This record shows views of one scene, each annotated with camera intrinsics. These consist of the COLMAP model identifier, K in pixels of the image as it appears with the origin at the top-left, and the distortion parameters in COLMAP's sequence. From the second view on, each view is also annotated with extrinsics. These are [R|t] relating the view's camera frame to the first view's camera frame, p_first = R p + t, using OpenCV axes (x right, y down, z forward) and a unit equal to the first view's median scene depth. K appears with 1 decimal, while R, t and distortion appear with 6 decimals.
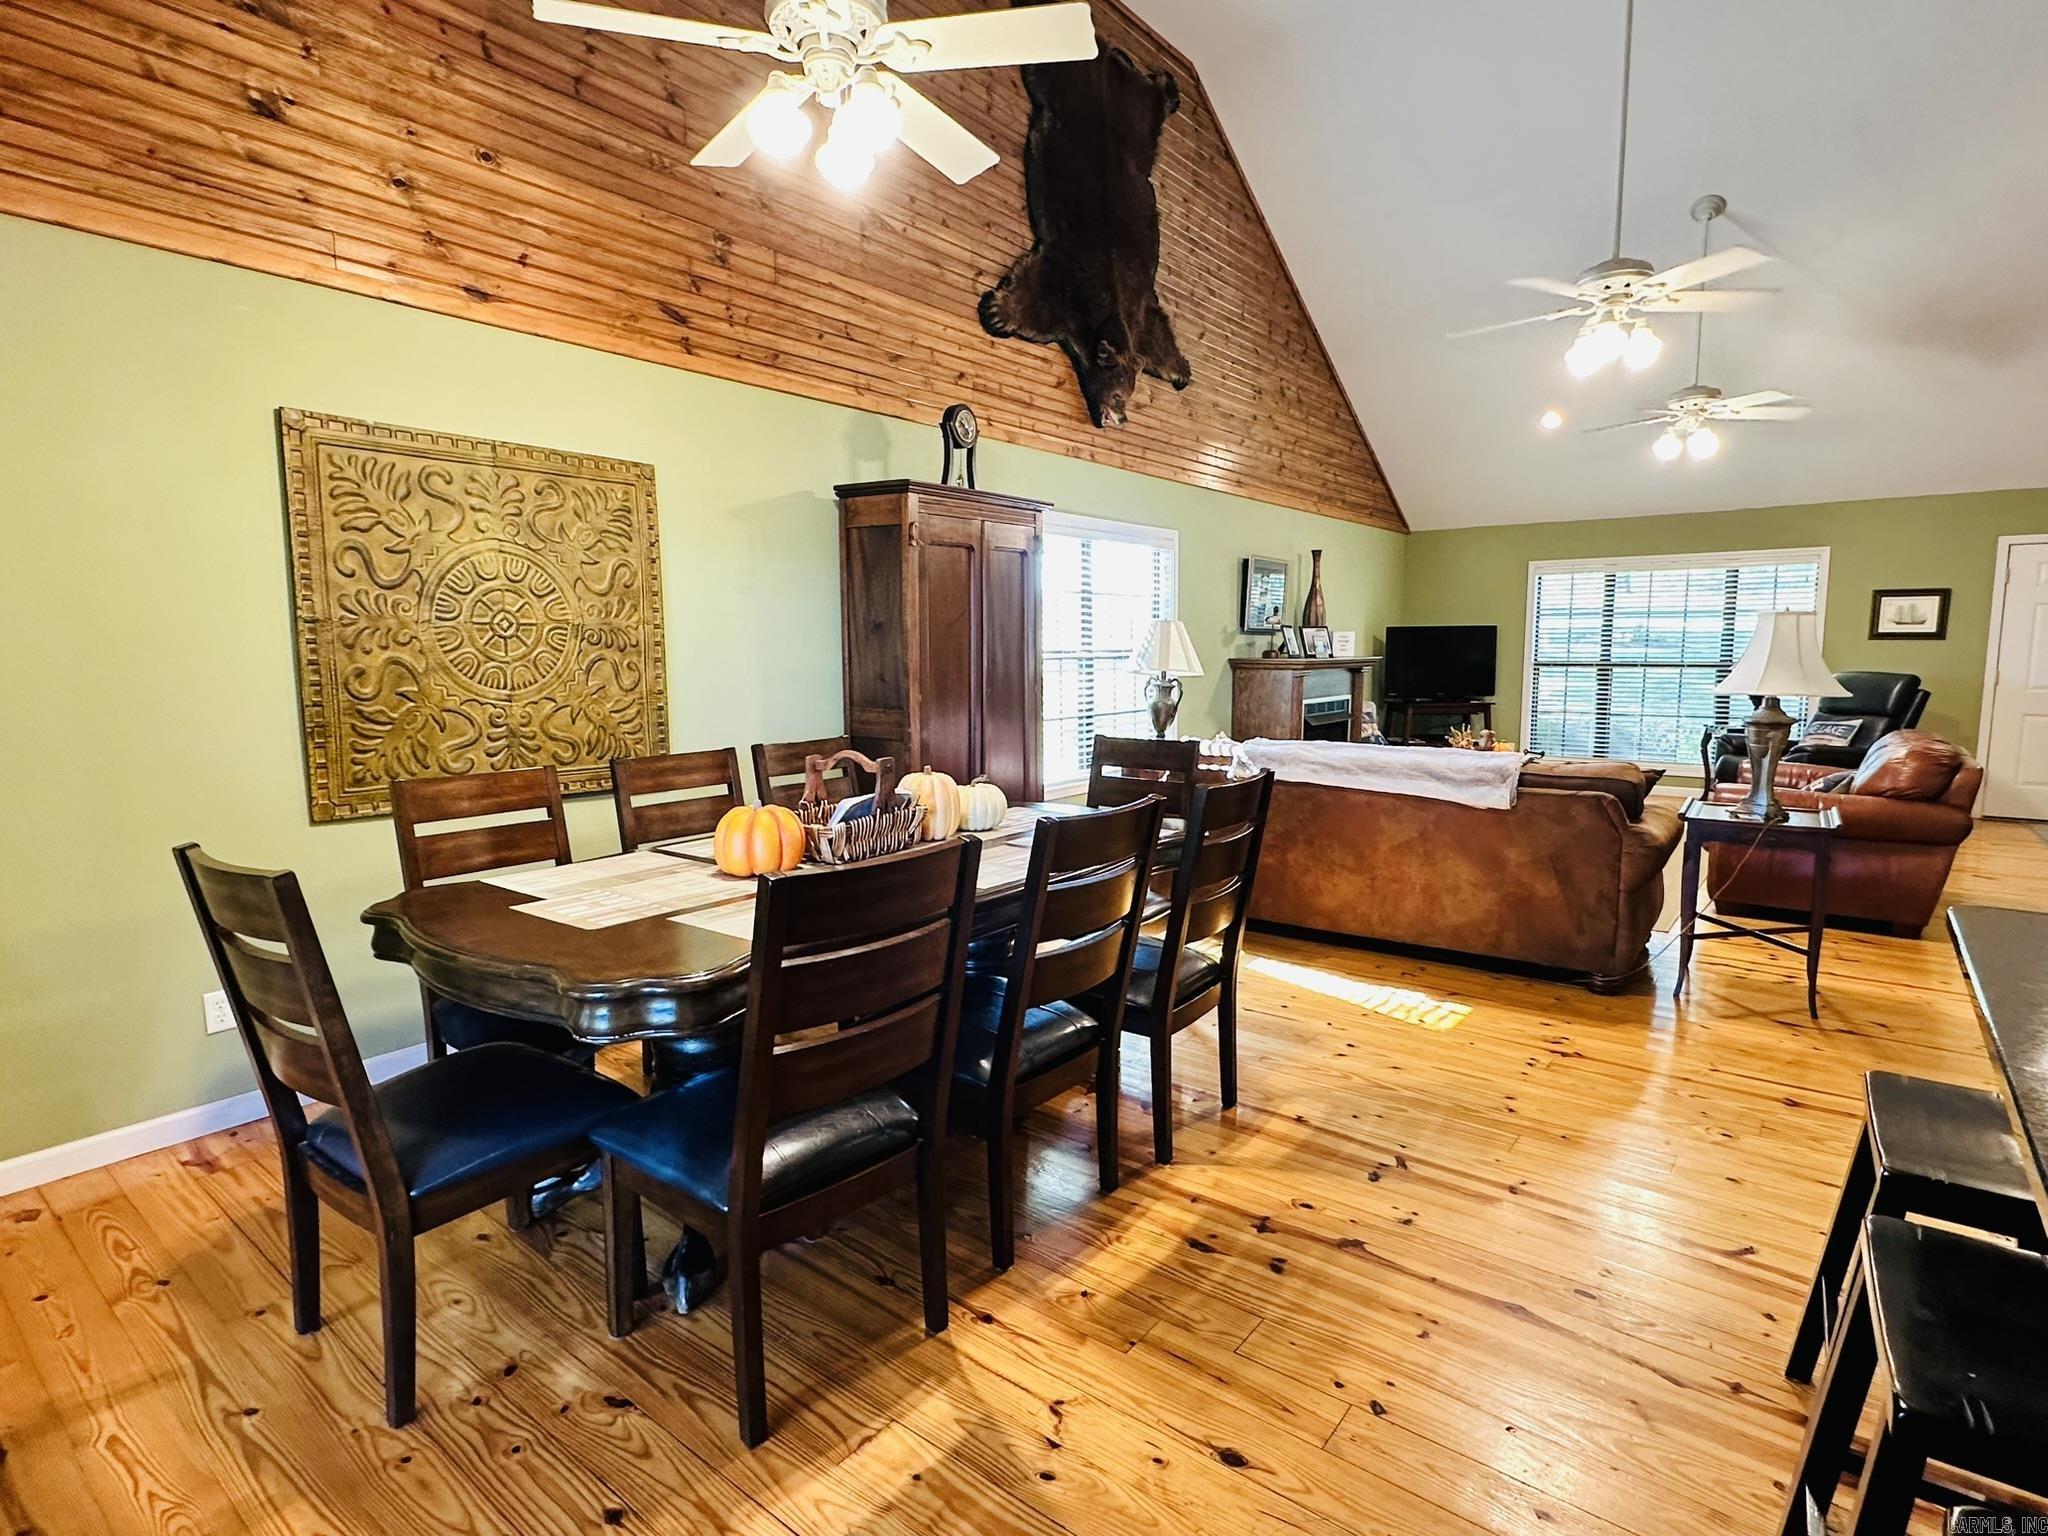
lens RADIAL K [[1040.8, 0, 1026.5], [0, 1040.8, 771.9], [0, 0, 1]] dist [-0.007122, 0.001926]
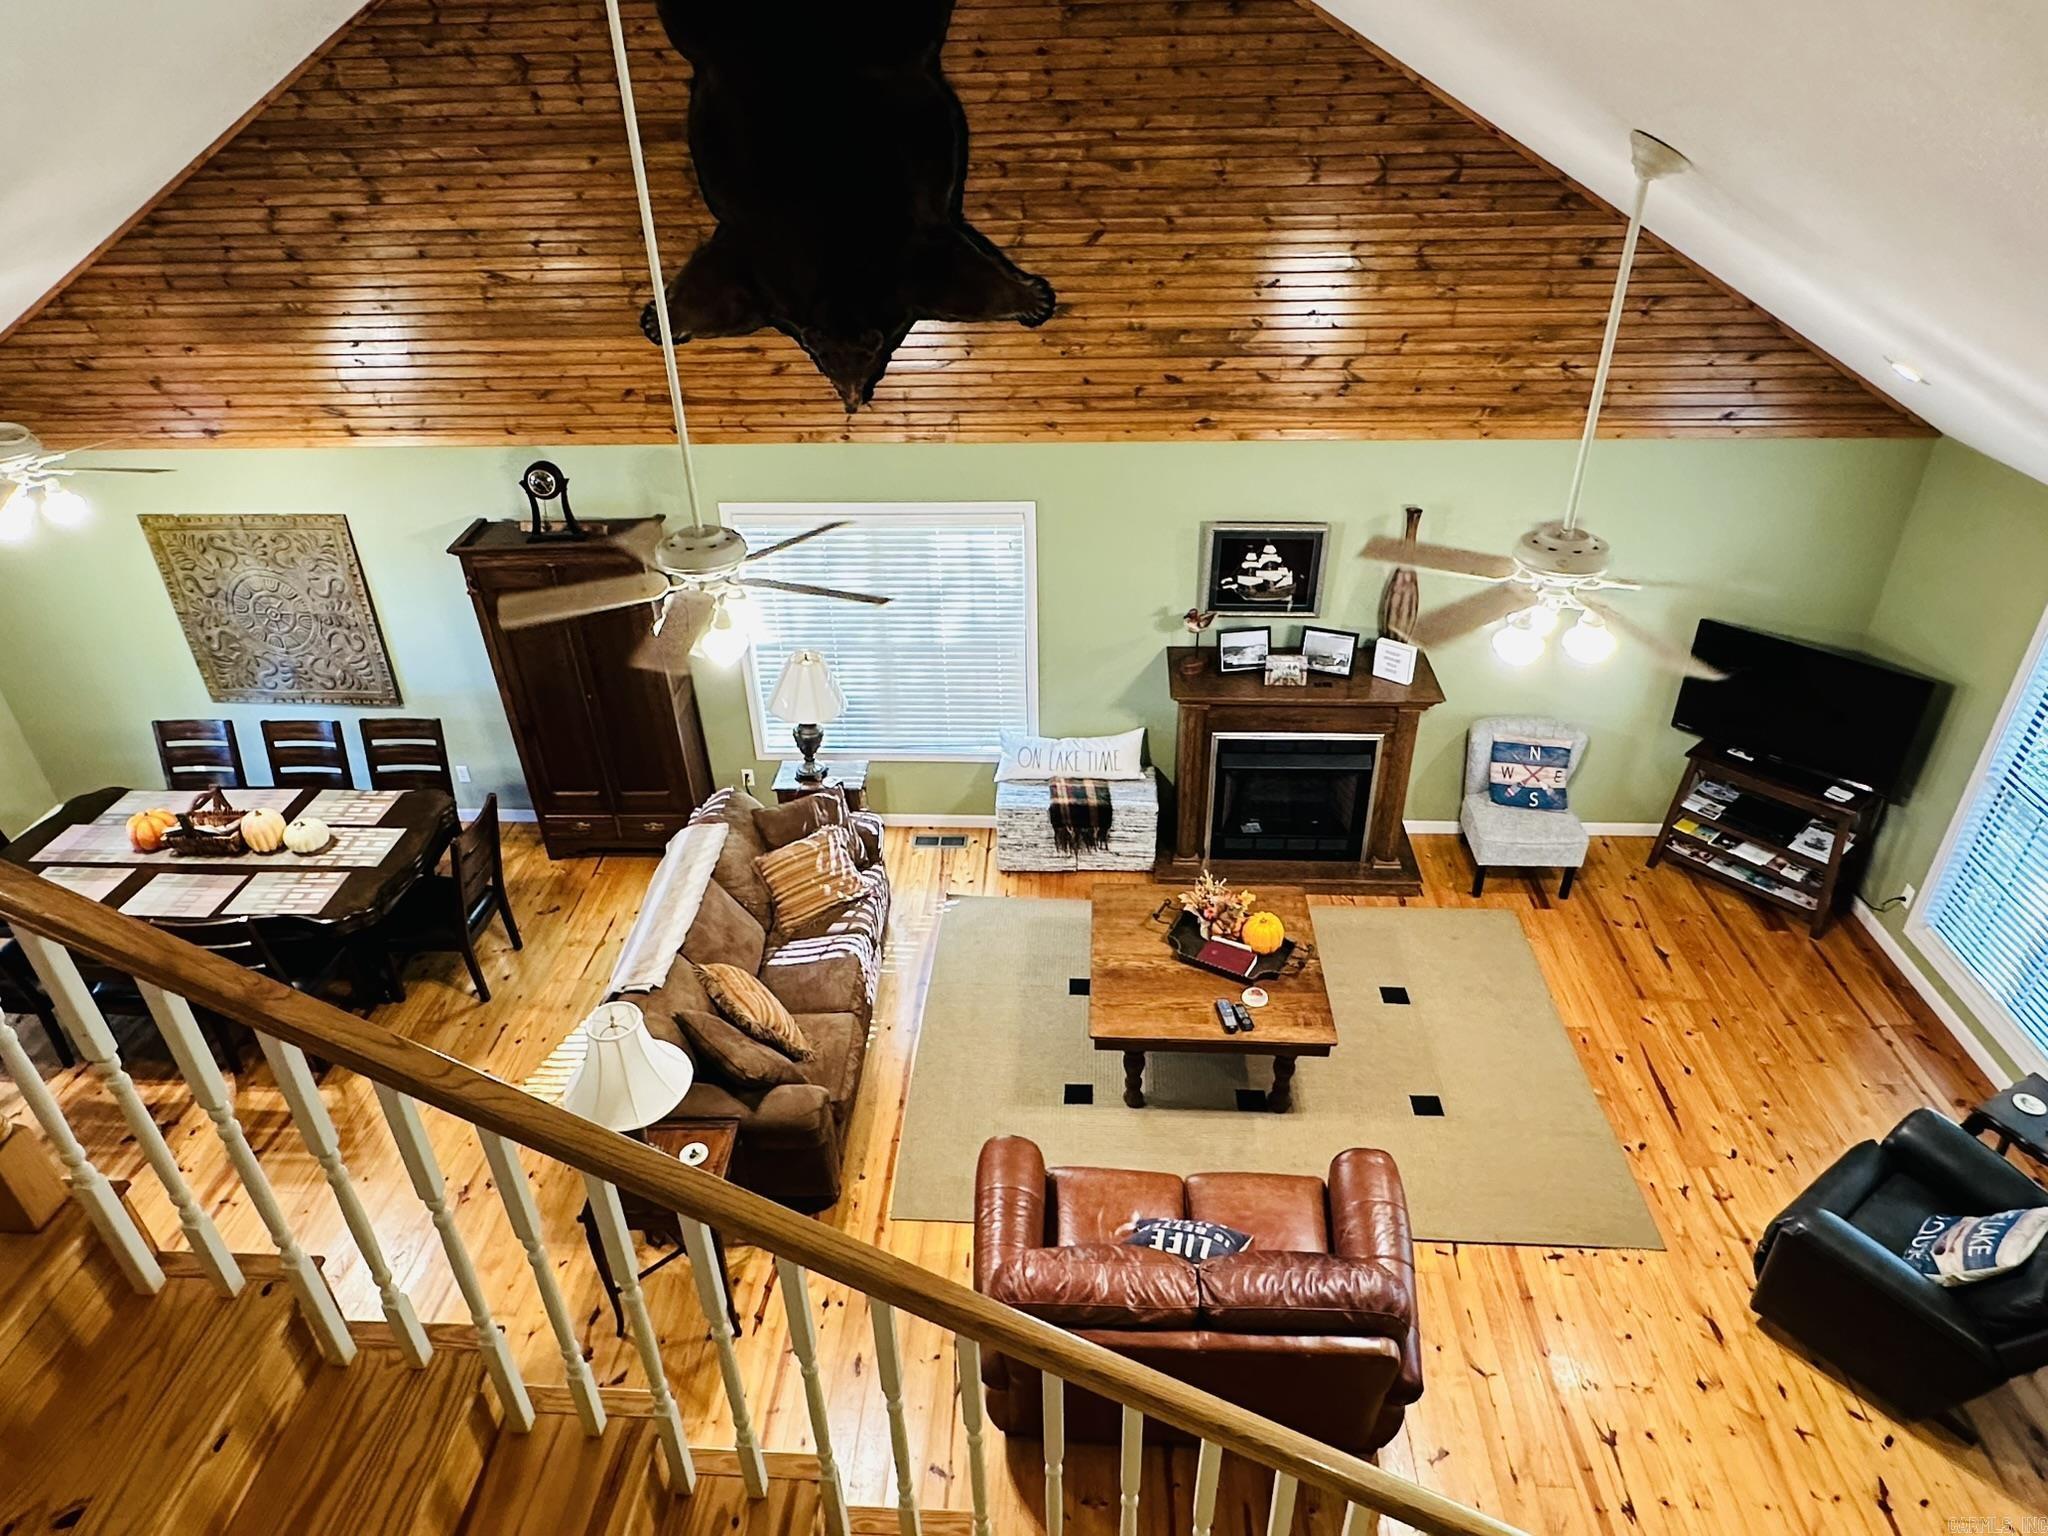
lens RADIAL K [[1256.4, 0, 1020.9], [0, 1256.4, 768.1], [0, 0, 1]] dist [-0.006126, 0.002152]
pose [[0.576847, 0.419901, -0.700664, 1.718351], [-0.079751, 0.882614, 0.463283, -0.943940], [0.812950, -0.211365, 0.542621, 0.789223]]
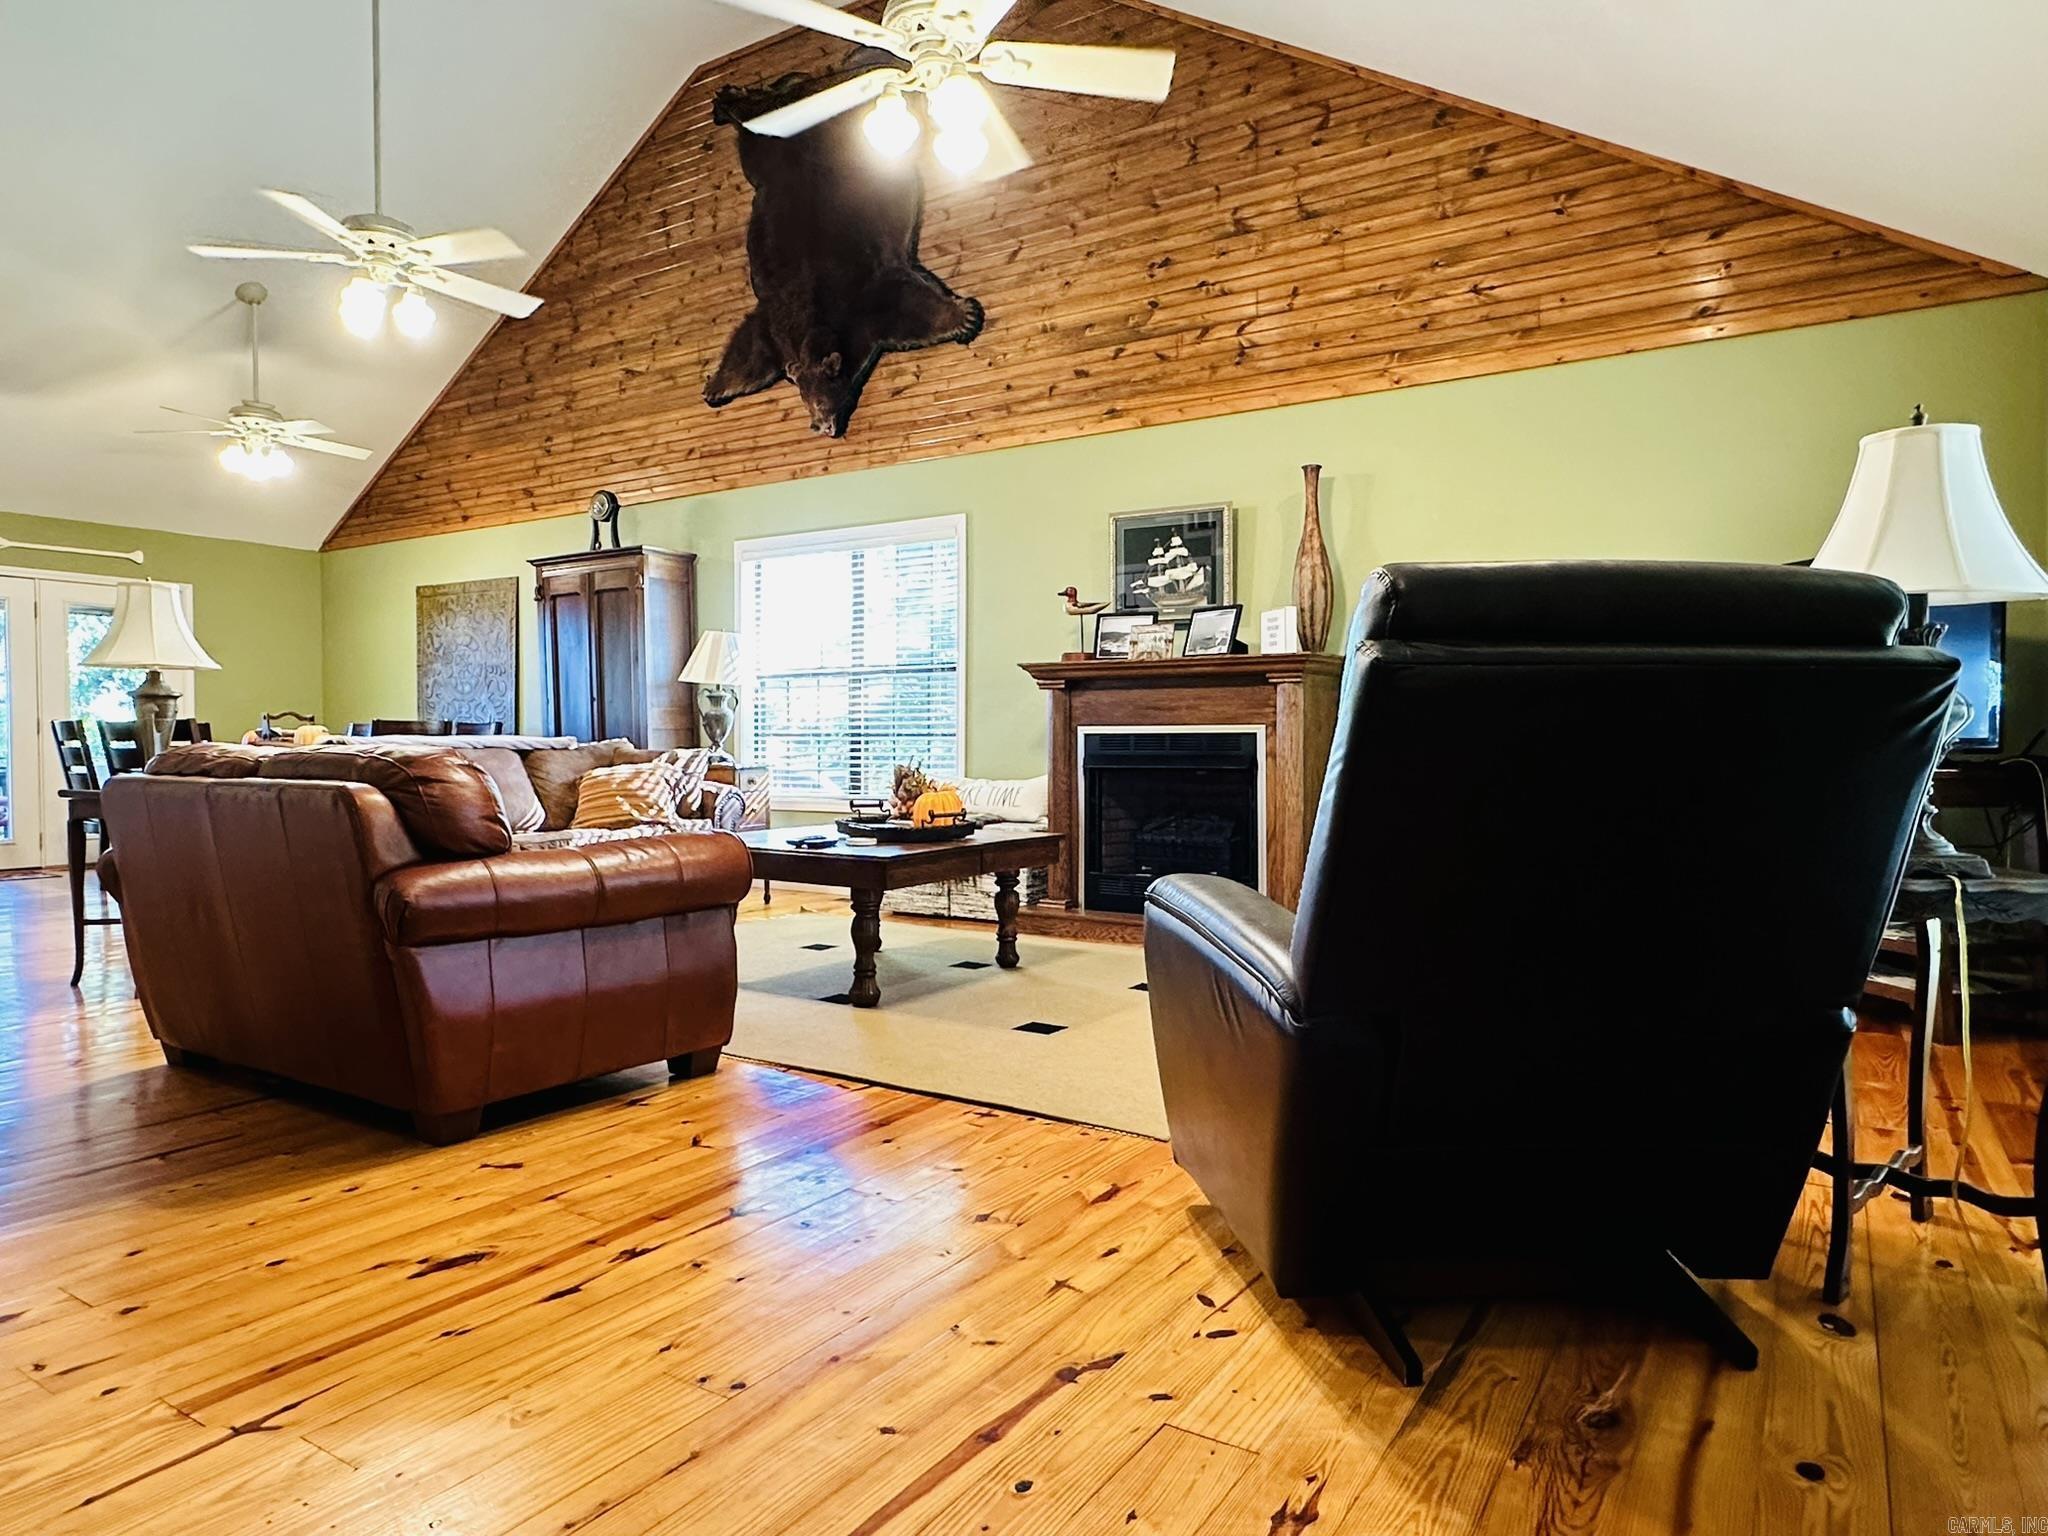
lens RADIAL K [[1256.4, 0, 1027.0], [0, 1256.4, 775.1], [0, 0, 1]] dist [-0.006126, 0.002152]
pose [[0.101339, 0.033834, -0.994277, 2.129652], [-0.120763, 0.992449, 0.021463, -0.106587], [0.987495, 0.117897, 0.104659, 1.830757]]
